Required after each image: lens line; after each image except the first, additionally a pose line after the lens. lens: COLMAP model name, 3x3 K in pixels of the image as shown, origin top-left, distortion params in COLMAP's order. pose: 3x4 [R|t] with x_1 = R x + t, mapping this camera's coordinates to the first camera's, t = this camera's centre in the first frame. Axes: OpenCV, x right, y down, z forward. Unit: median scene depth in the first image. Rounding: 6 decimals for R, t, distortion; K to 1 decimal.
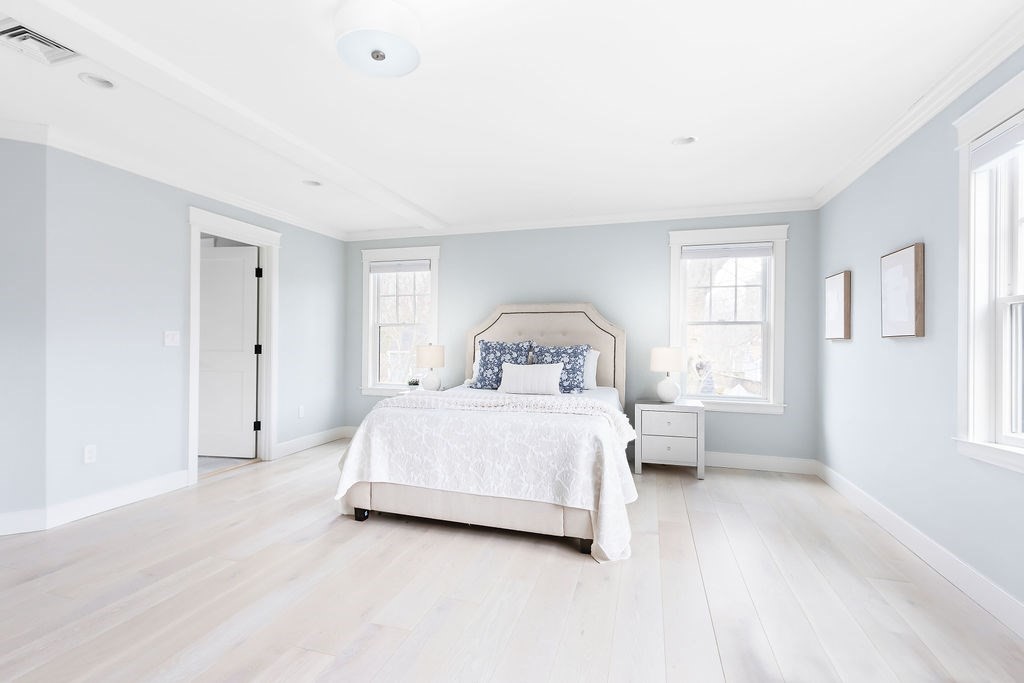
lens RADIAL K [[496.0, 0, 478.6], [0, 496.0, 339.0], [0, 0, 1]] dist [0.000425, -0.001313]
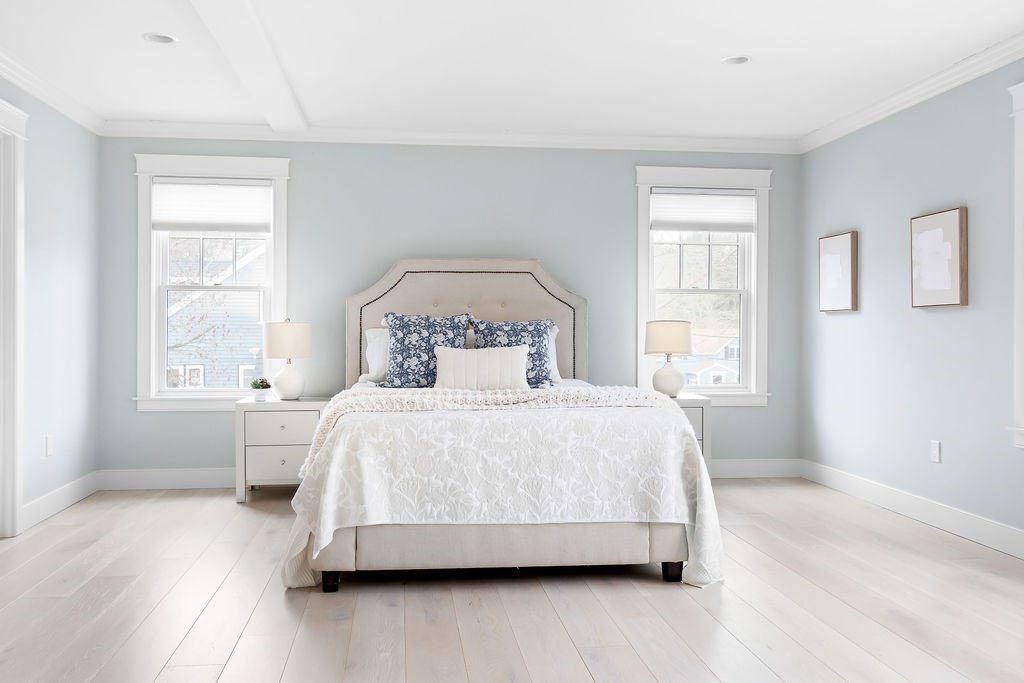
lens RADIAL K [[830.2, 0, 510.3], [0, 830.2, 320.3], [0, 0, 1]] dist [0.001040, -0.001065]
pose [[0.906539, -0.001082, 0.422120, -0.500723], [0.000946, 0.999999, 0.000533, 0.019295], [-0.422120, -0.000084, 0.906540, -0.064550]]
